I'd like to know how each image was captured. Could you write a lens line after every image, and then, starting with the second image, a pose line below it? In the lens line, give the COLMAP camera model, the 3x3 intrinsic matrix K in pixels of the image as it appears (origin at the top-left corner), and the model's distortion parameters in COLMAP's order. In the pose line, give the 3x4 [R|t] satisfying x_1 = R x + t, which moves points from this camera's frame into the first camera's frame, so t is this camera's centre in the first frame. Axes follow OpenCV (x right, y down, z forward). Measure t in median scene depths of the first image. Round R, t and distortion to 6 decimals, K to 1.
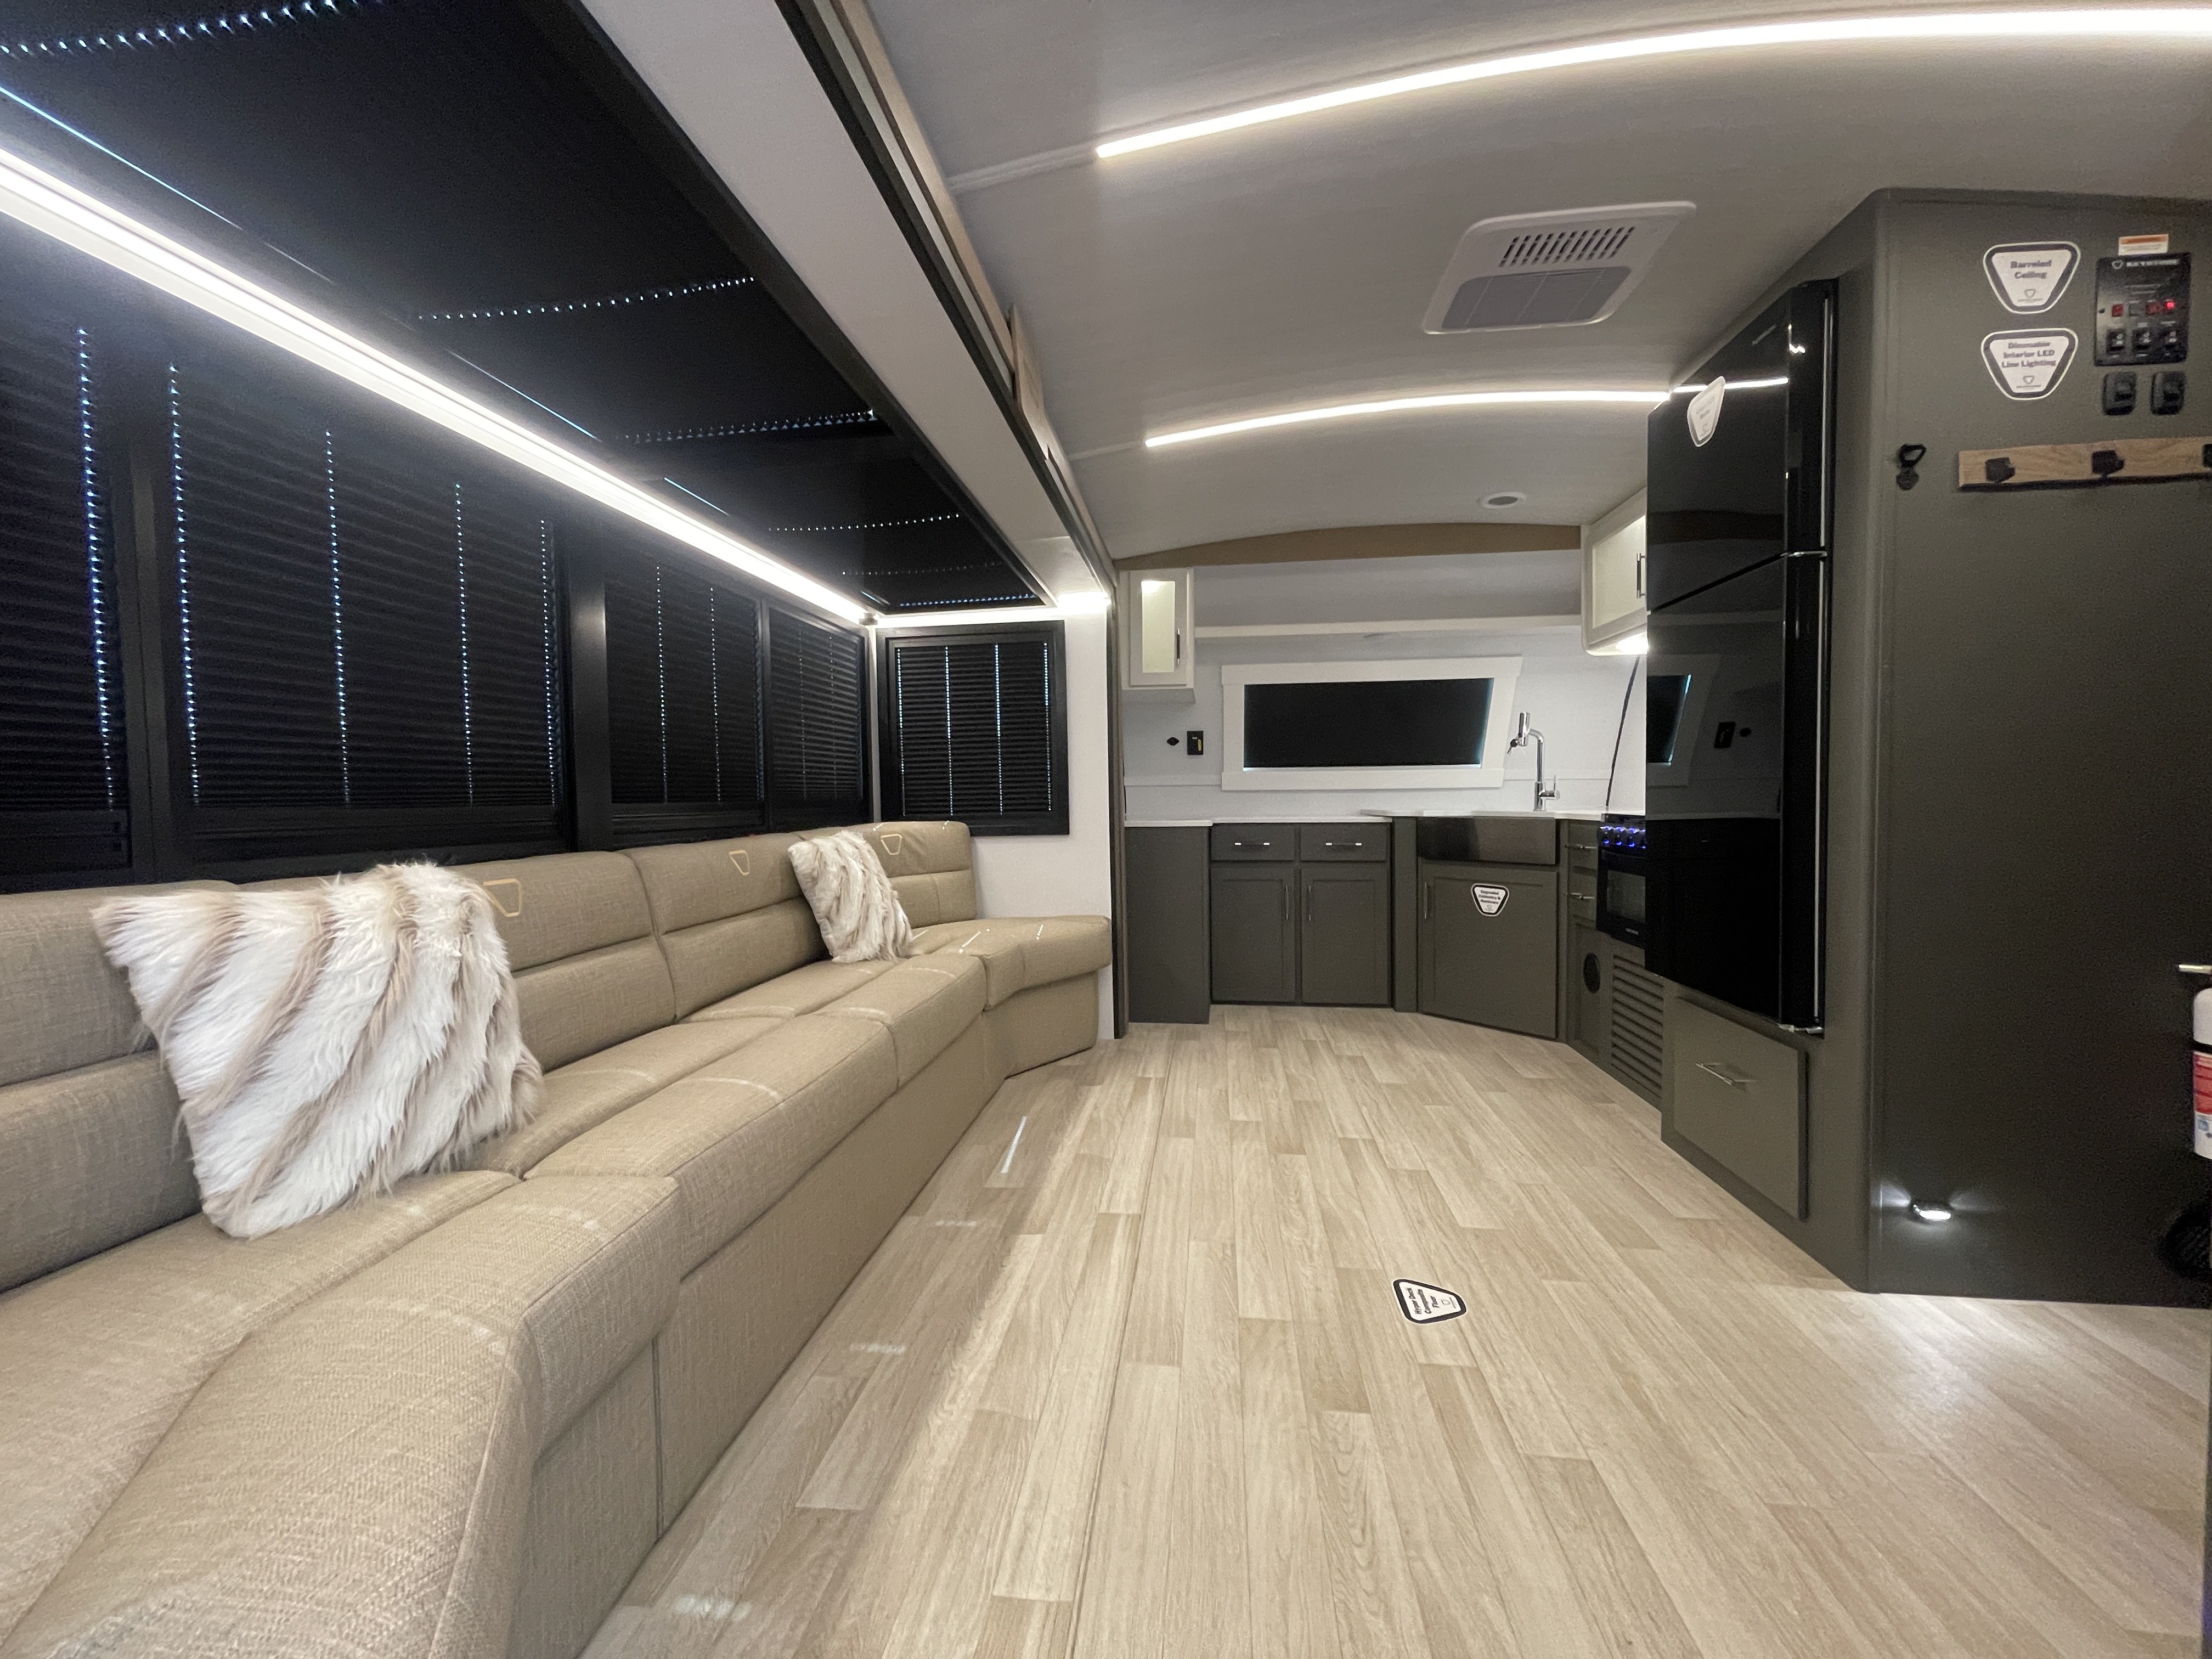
lens RADIAL K [[896.6, 0, 1096.3], [0, 896.6, 827.2], [0, 0, 1]] dist [0.002016, -0.000927]
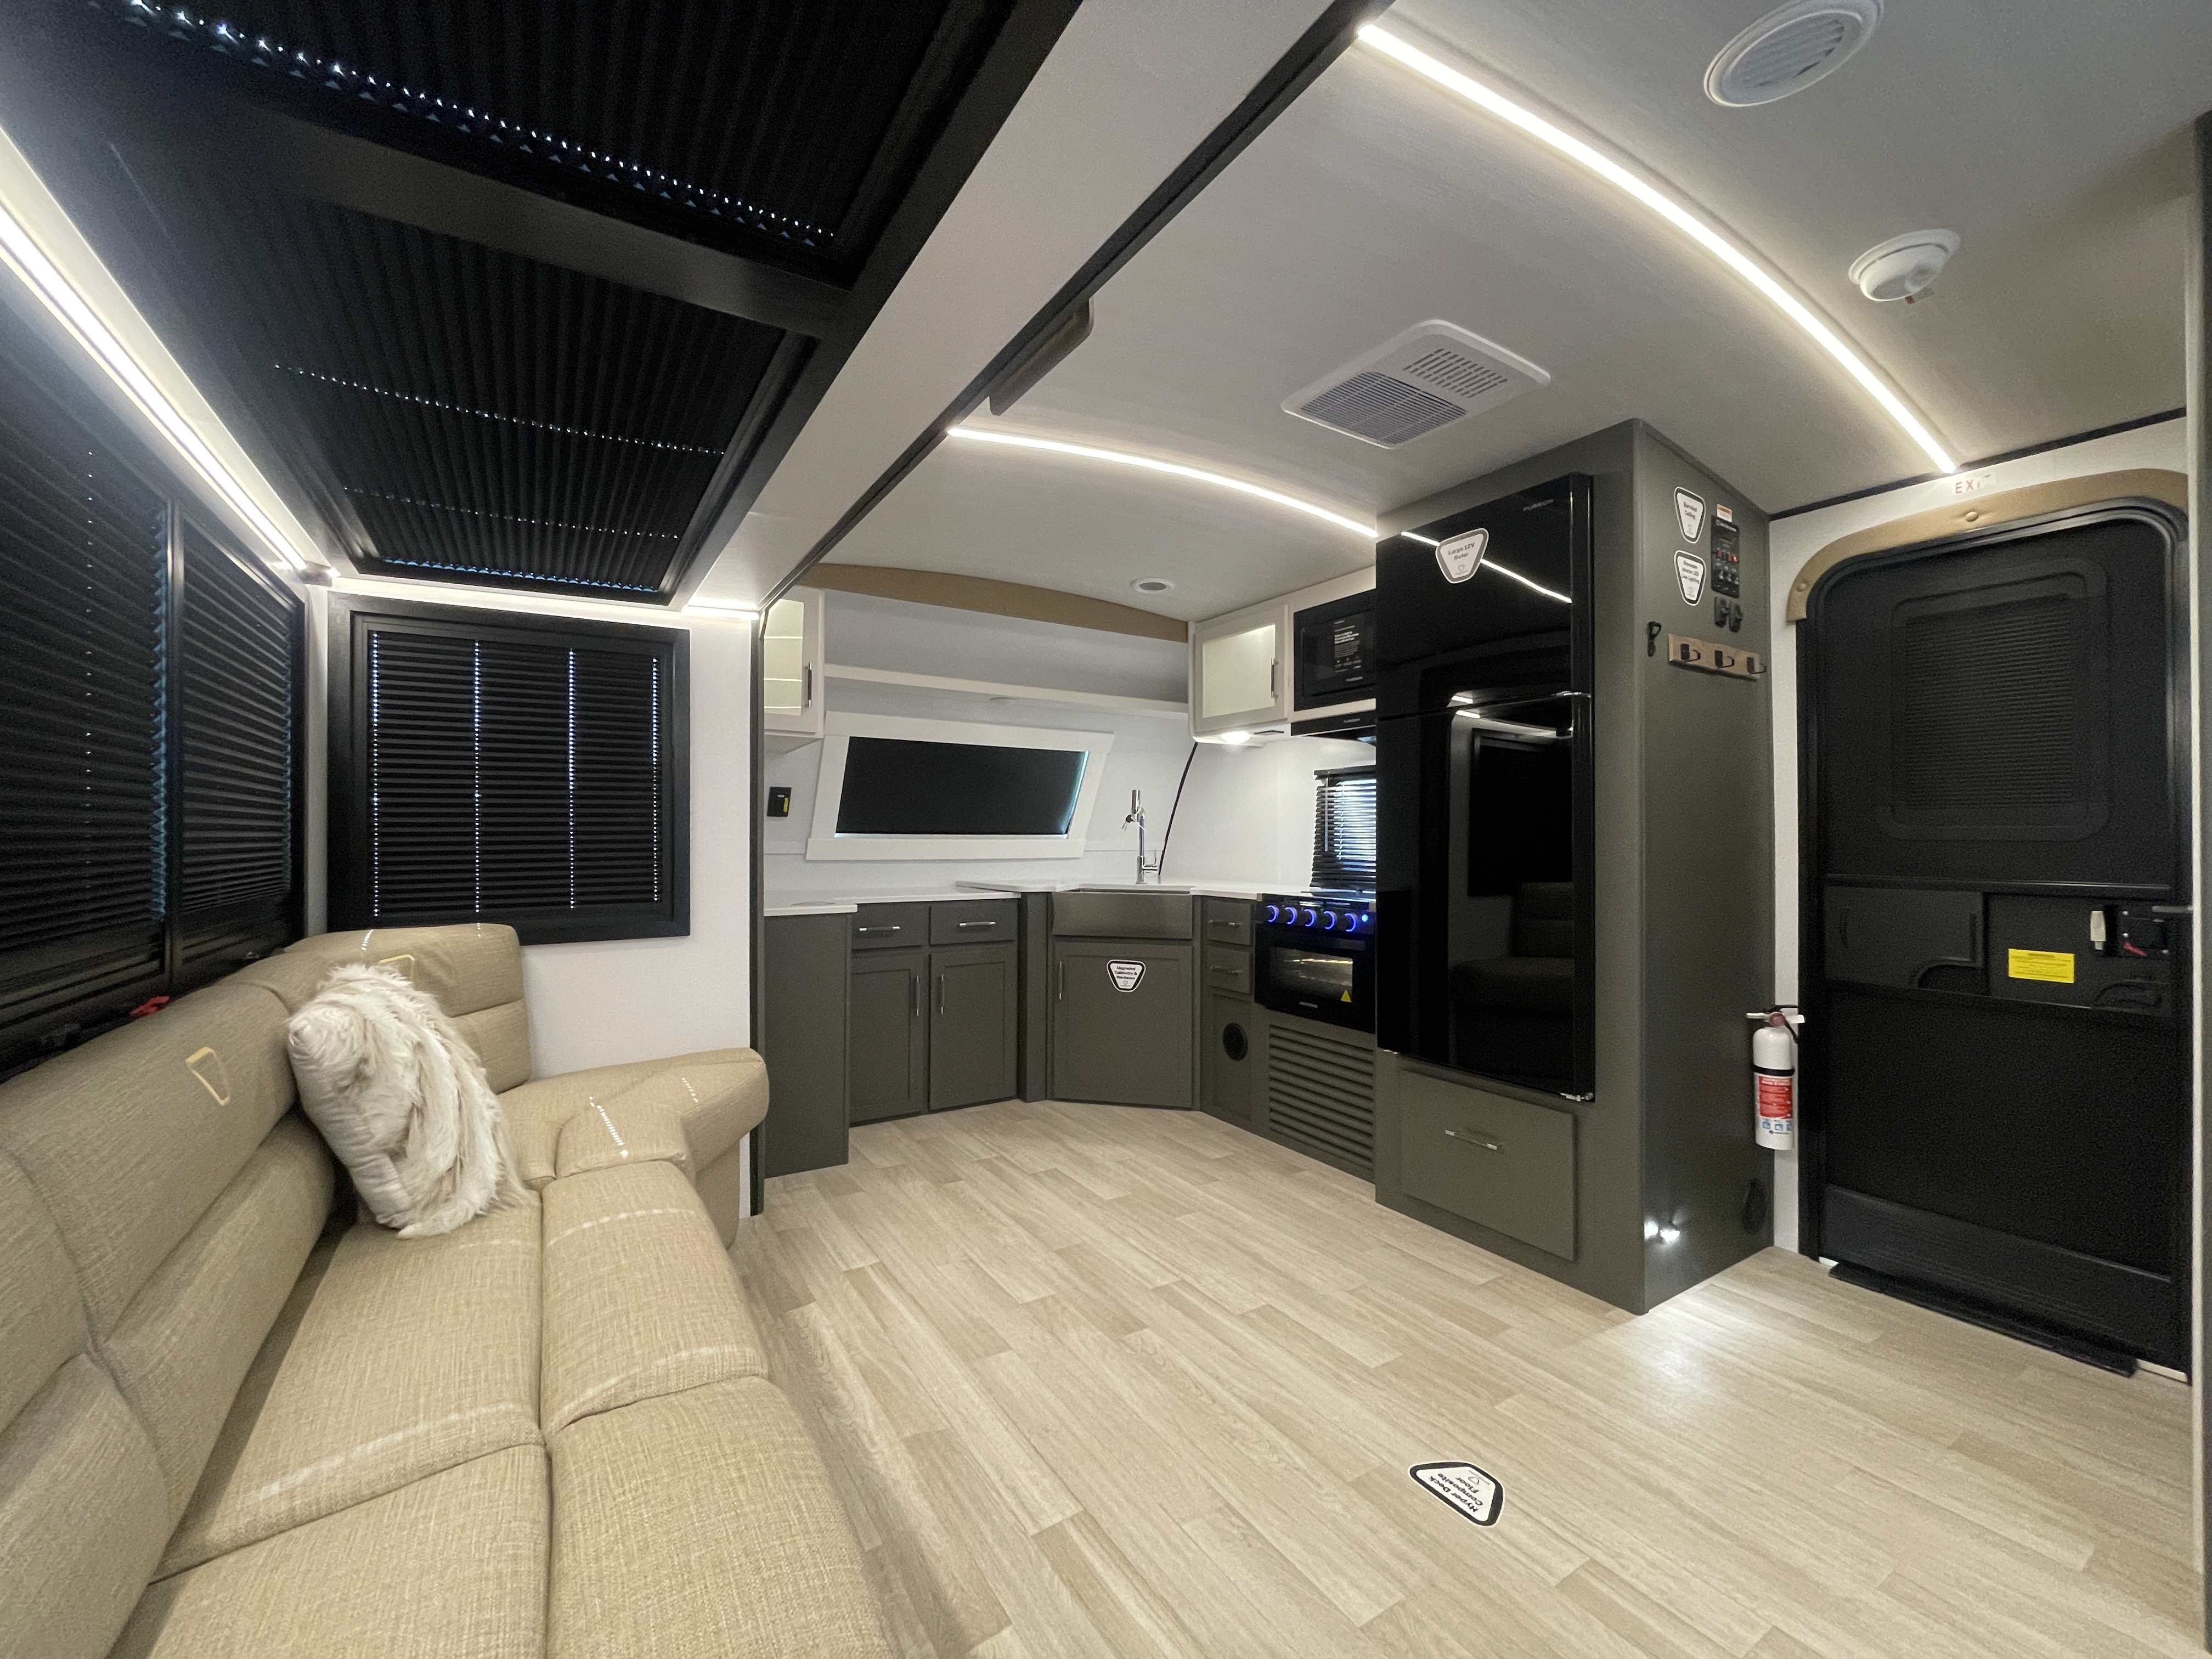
lens RADIAL K [[896.6, 0, 1105.4], [0, 896.6, 824.2], [0, 0, 1]] dist [0.002016, -0.000927]
pose [[0.767763, 0.024585, 0.640263, -0.268211], [0.009658, 0.998706, -0.049930, -0.045900], [-0.640662, 0.044518, 0.766532, 0.291042]]
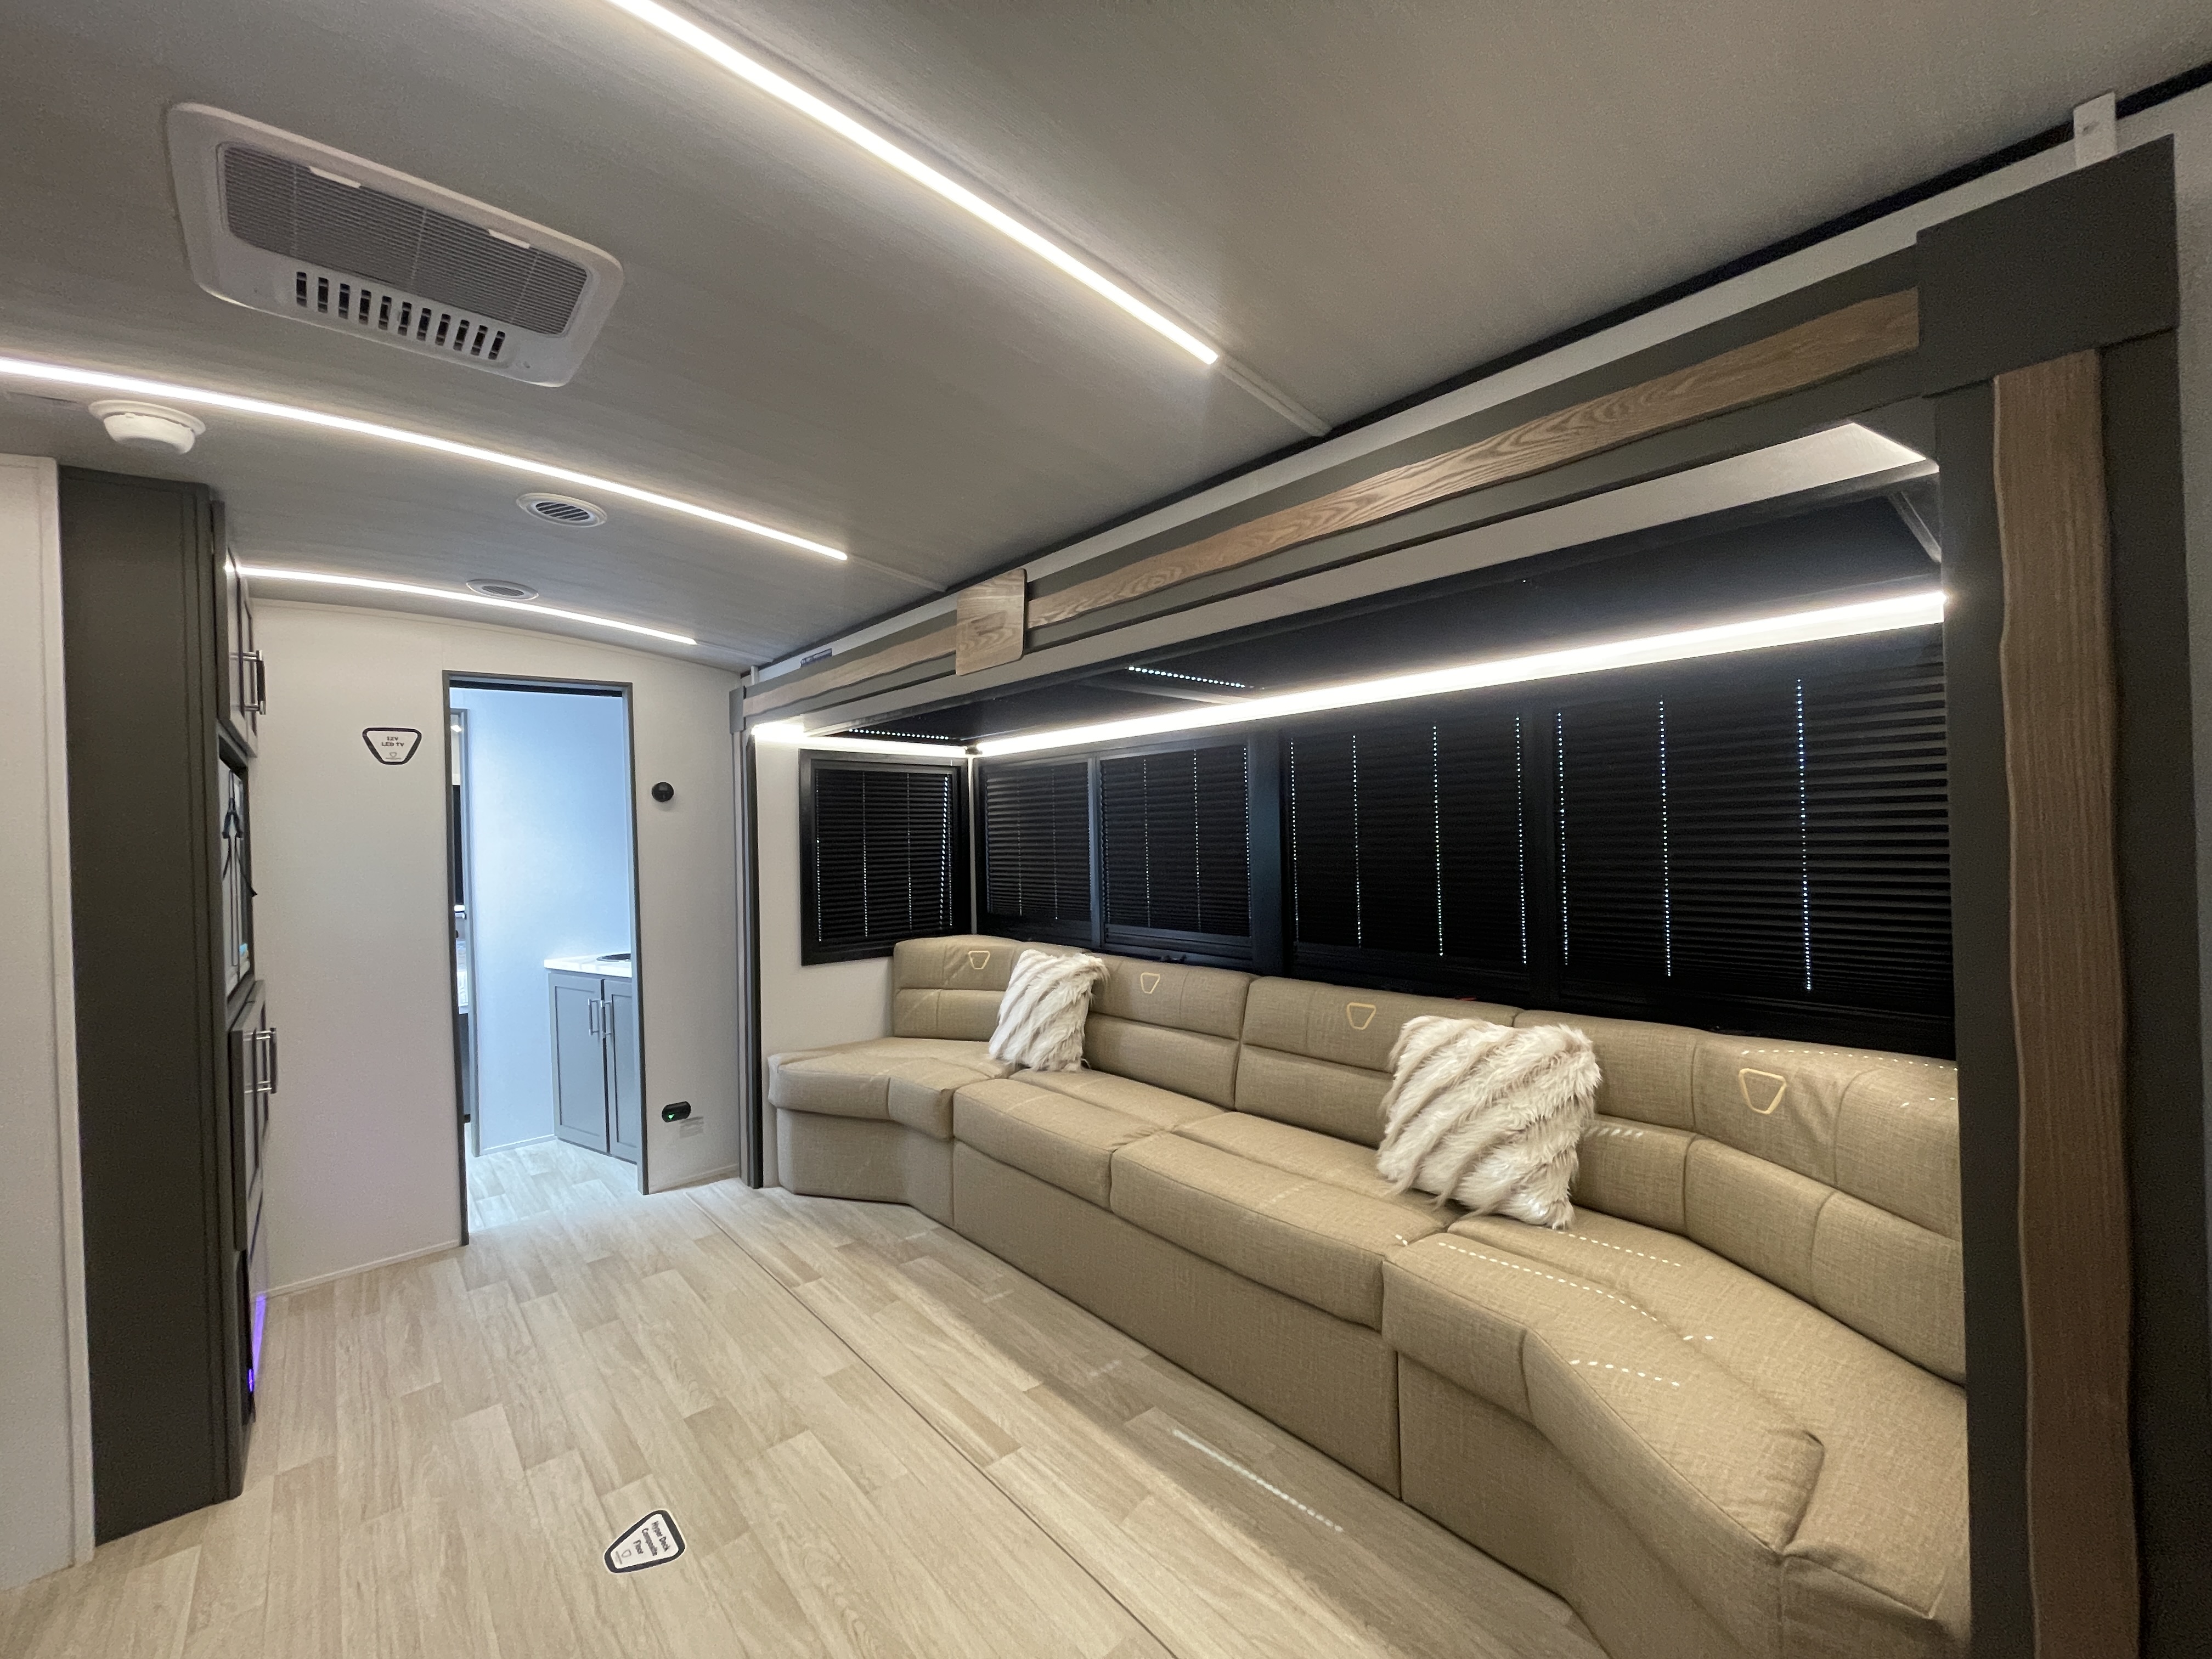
lens RADIAL K [[896.6, 0, 1104.4], [0, 896.6, 830.0], [0, 0, 1]] dist [0.002016, -0.000927]
pose [[-0.659369, 0.029517, -0.751240, 0.423307], [0.009624, 0.999479, 0.030824, -0.158982], [0.751758, 0.013095, -0.659309, 1.131253]]
